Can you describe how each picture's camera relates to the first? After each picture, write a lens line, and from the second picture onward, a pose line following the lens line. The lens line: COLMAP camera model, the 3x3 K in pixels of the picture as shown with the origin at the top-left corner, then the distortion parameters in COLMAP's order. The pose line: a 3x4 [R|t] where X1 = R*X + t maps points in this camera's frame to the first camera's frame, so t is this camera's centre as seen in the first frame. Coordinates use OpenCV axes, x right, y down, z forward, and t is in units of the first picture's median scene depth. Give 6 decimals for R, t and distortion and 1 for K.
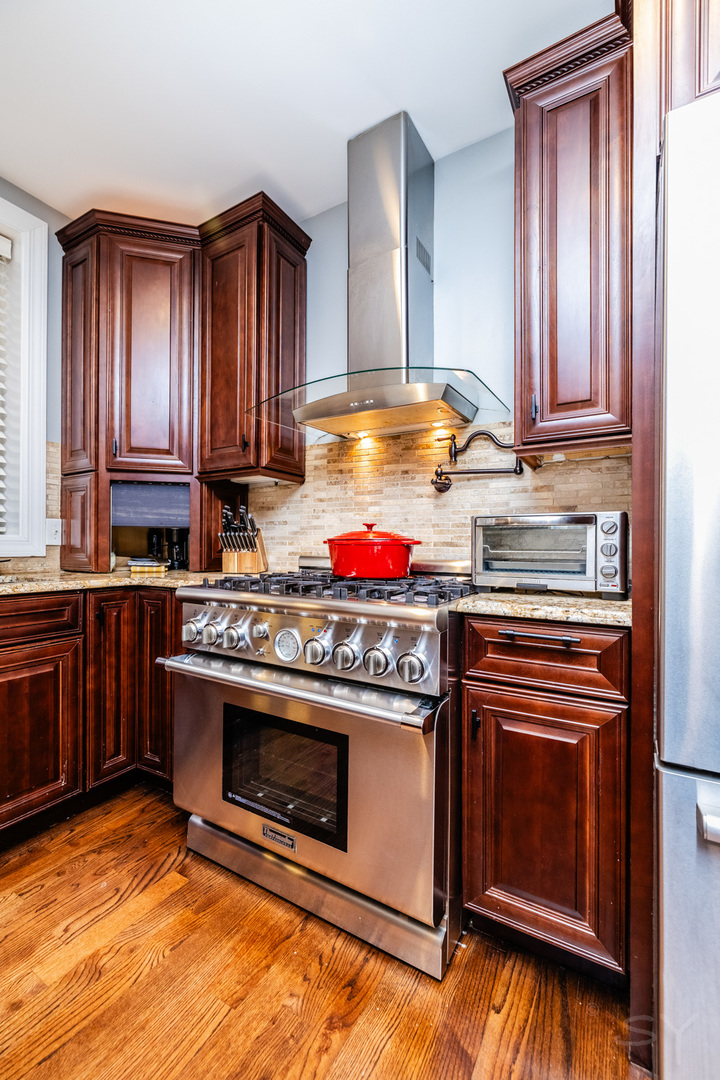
lens RADIAL K [[462.1, 0, 354.8], [0, 462.1, 543.1], [0, 0, 1]] dist [0.000064, 0.000144]
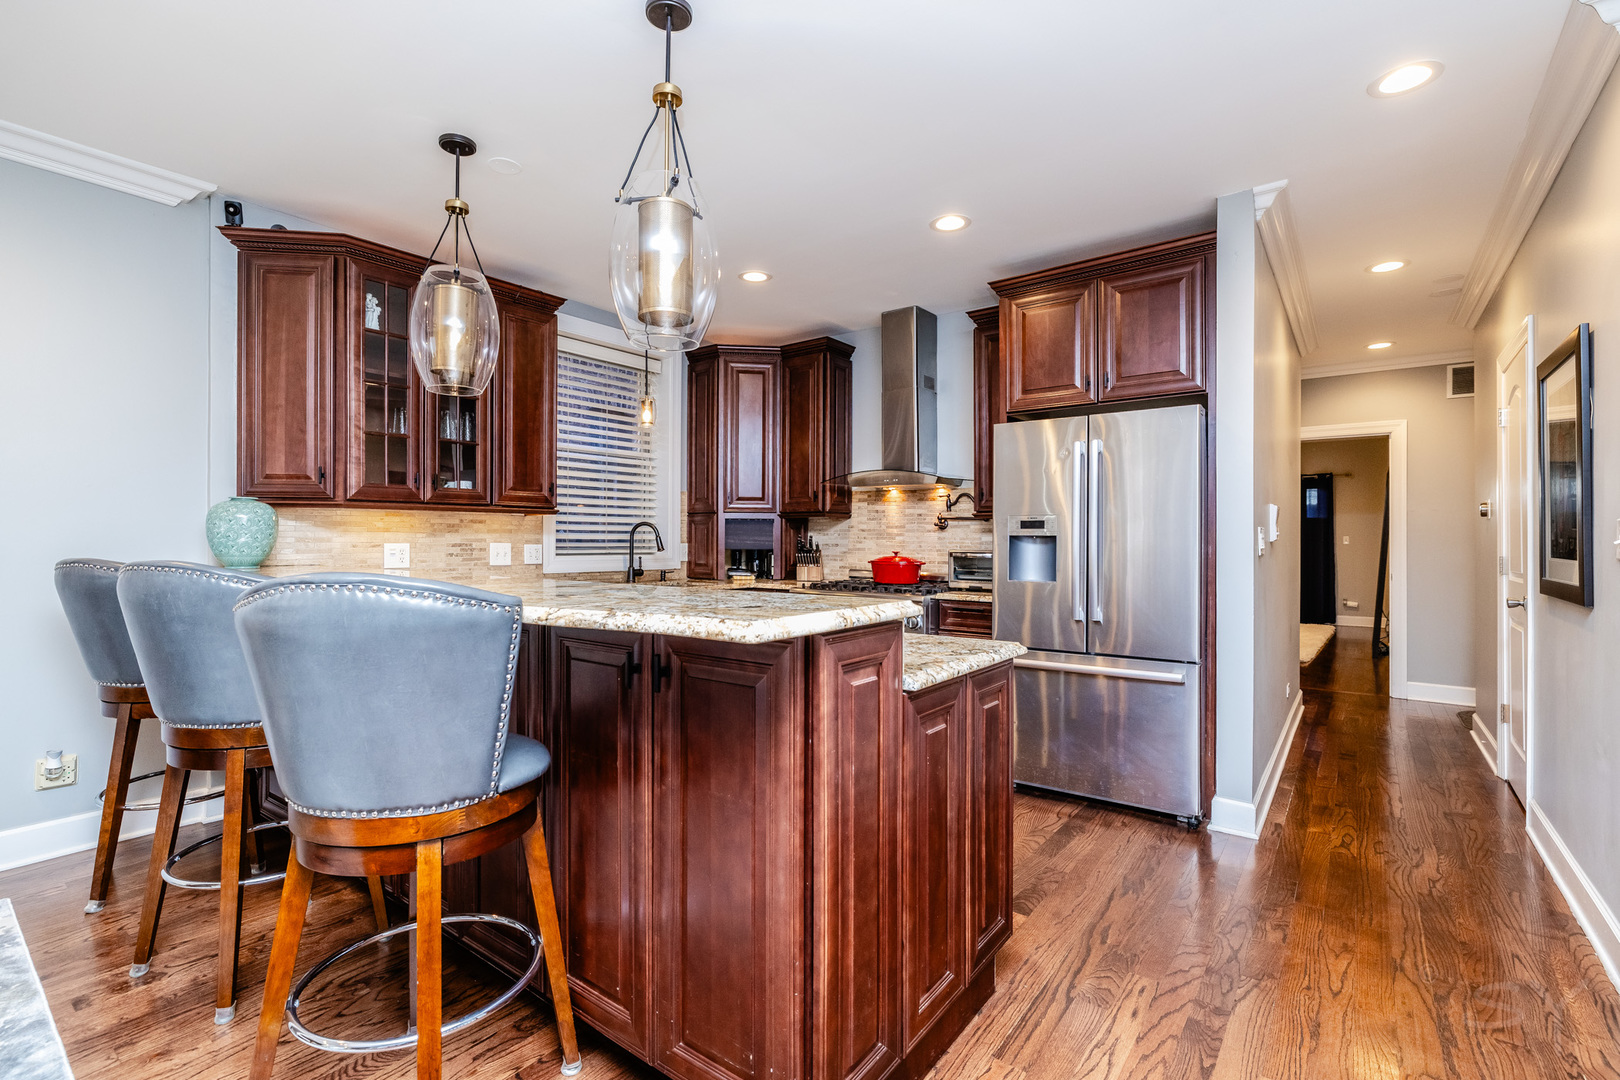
lens RADIAL K [[711.6, 0, 811.8], [0, 711.6, 526.5], [0, 0, 1]] dist [-0.002900, -0.000010]
pose [[0.995705, -0.002597, -0.092546, -0.030788], [0.001656, 0.999946, -0.010241, -0.097377], [0.092568, 0.010044, 0.995656, -1.467477]]
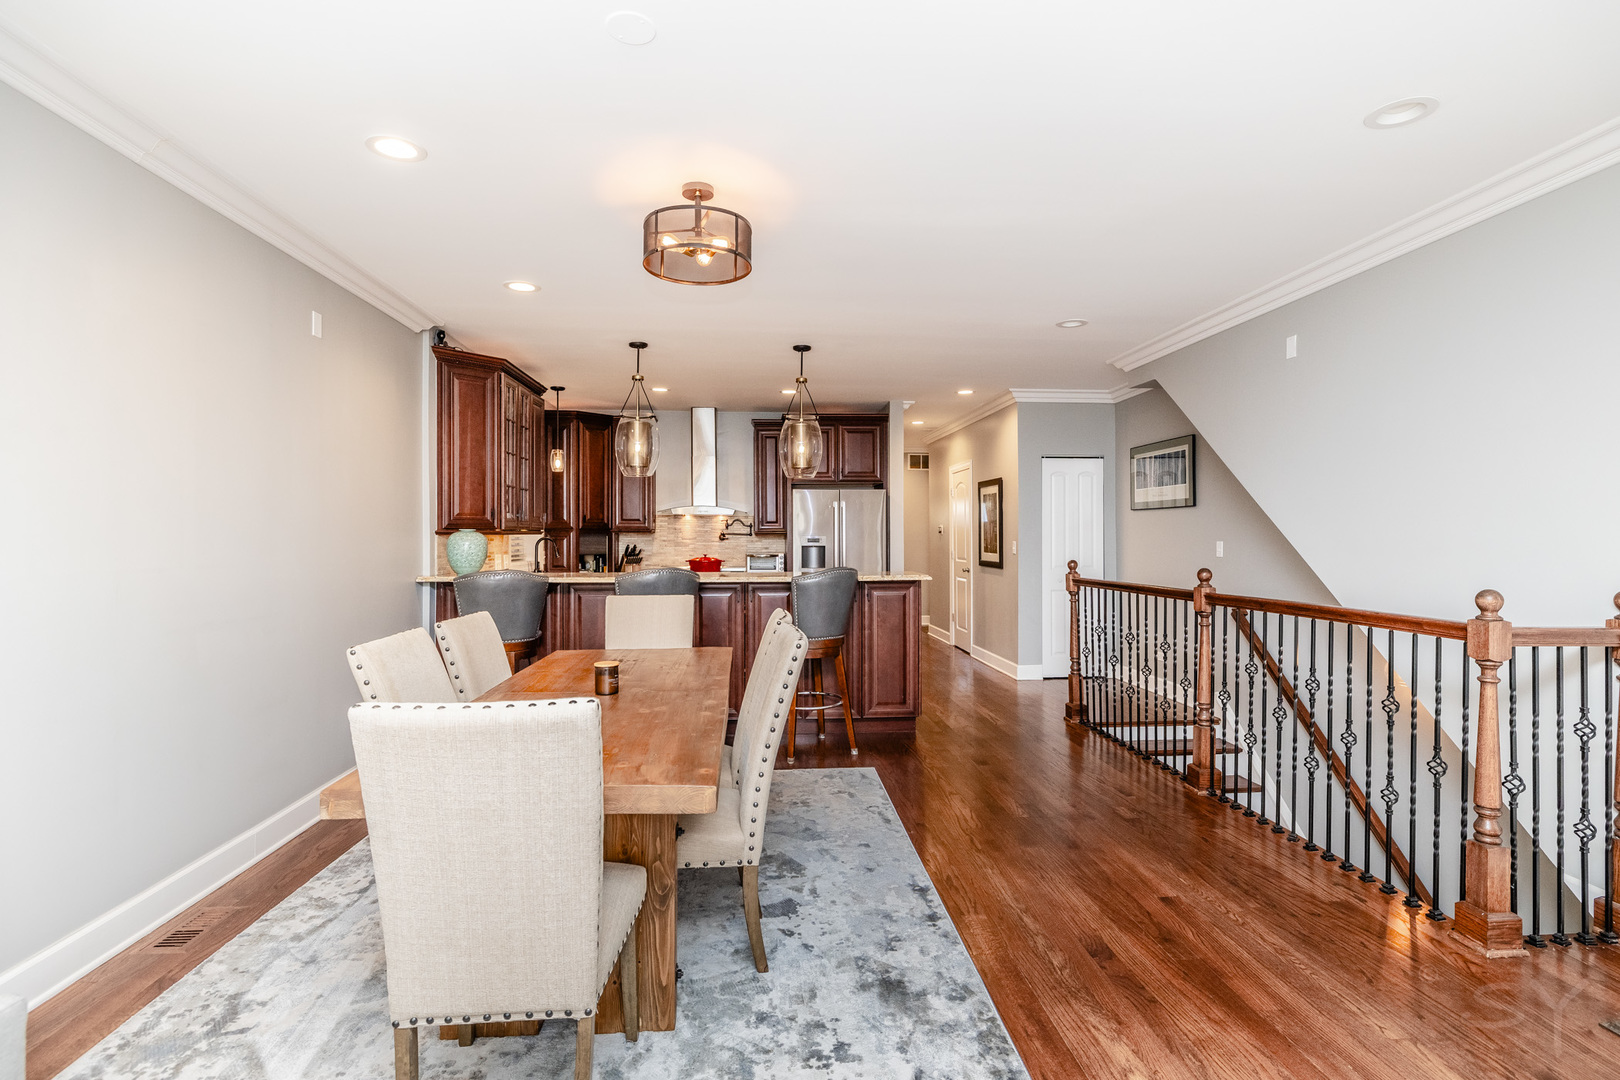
lens RADIAL K [[755.9, 0, 795.3], [0, 755.9, 532.8], [0, 0, 1]] dist [-0.002802, -0.000248]
pose [[0.816030, -0.005072, 0.577988, -1.944312], [0.001594, 0.999977, 0.006525, -0.182640], [-0.578008, -0.004404, 0.816019, -2.722526]]
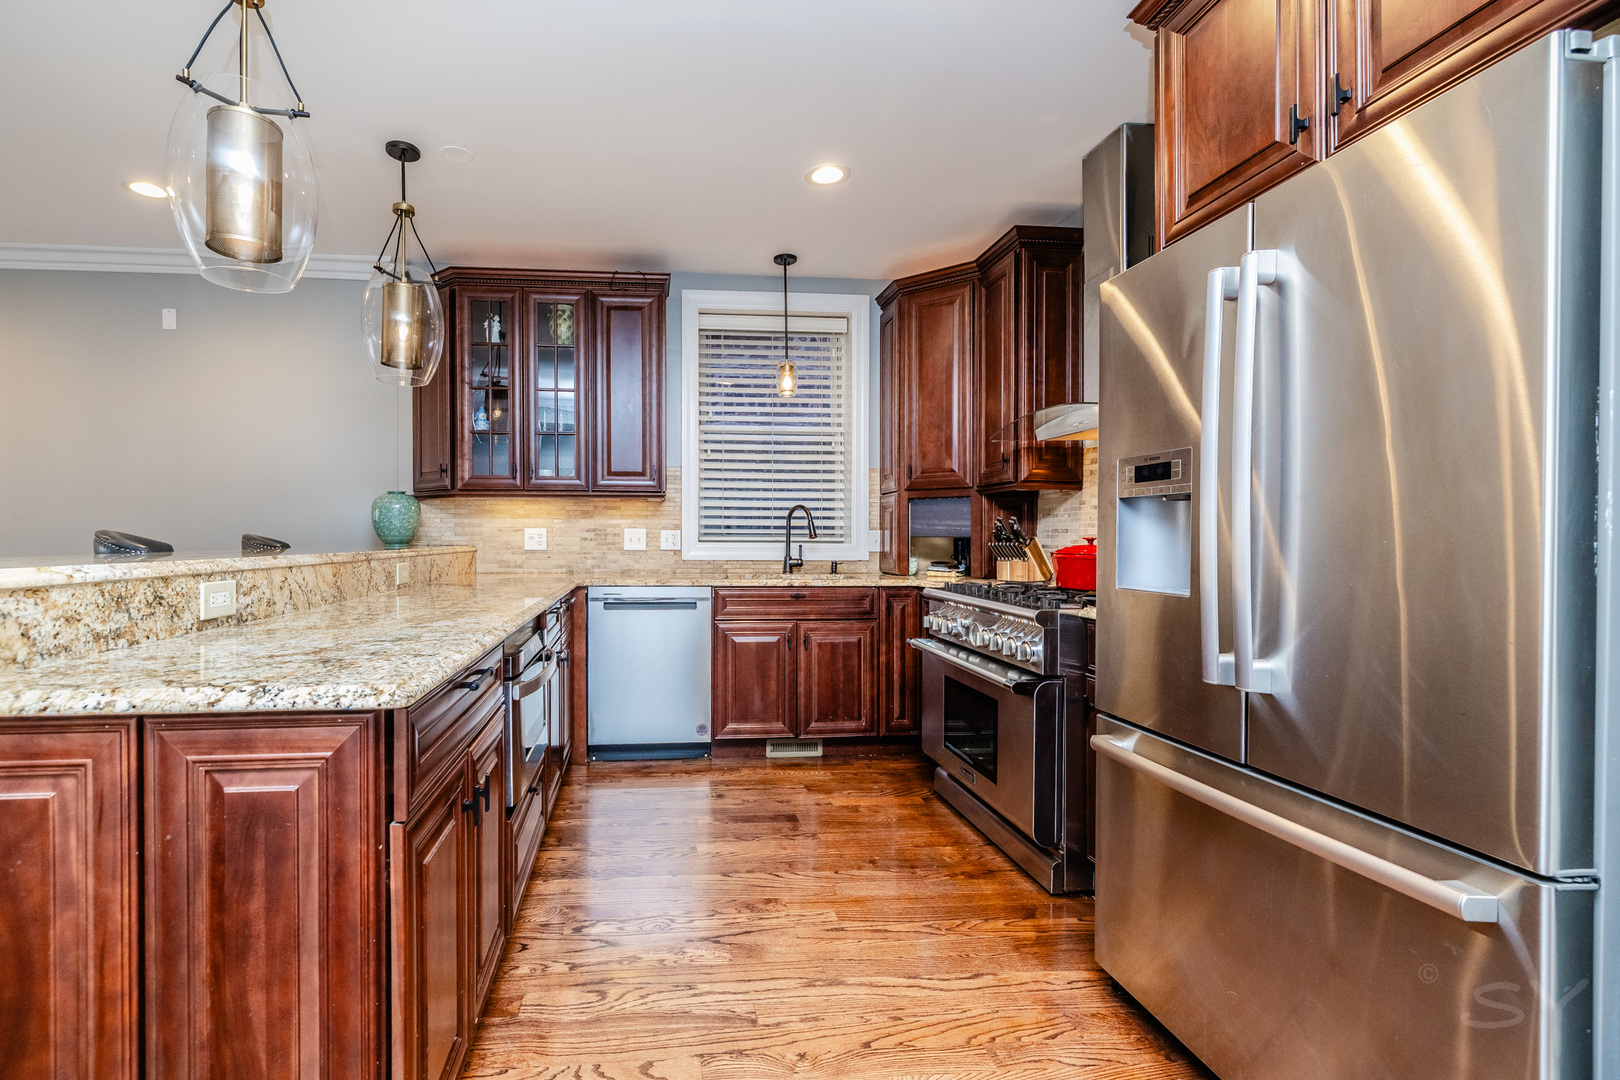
lens RADIAL K [[693.1, 0, 723.2], [0, 693.1, 538.9], [0, 0, 1]] dist [0.000064, 0.000144]
pose [[0.607769, -0.001175, -0.794113, 0.695620], [0.006734, 0.999971, 0.003675, -0.046570], [0.794085, -0.007581, 0.607759, -0.548422]]
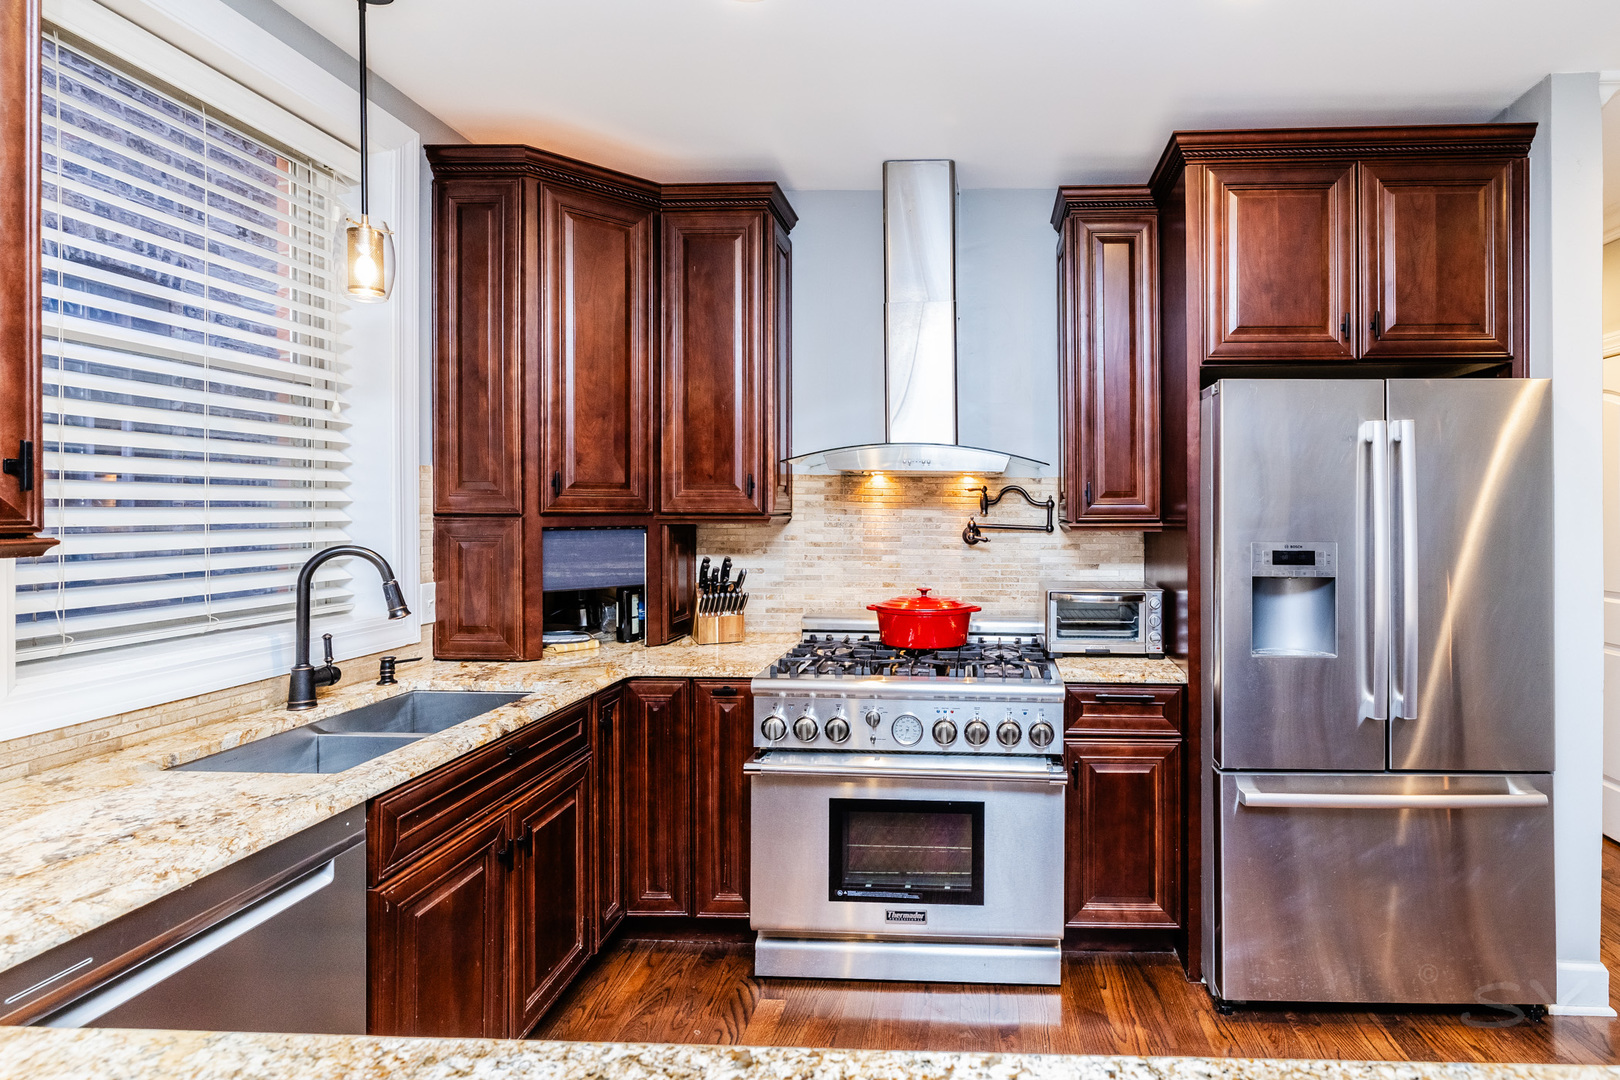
lens RADIAL K [[795.9, 0, 963.7], [0, 795.9, 503.9], [0, 0, 1]] dist [0.004272, 0.000653]
pose [[0.869227, 0.001801, 0.494410, -0.641889], [-0.003029, 0.999994, 0.001683, -0.198096], [-0.494404, -0.002960, 0.869227, -0.419665]]
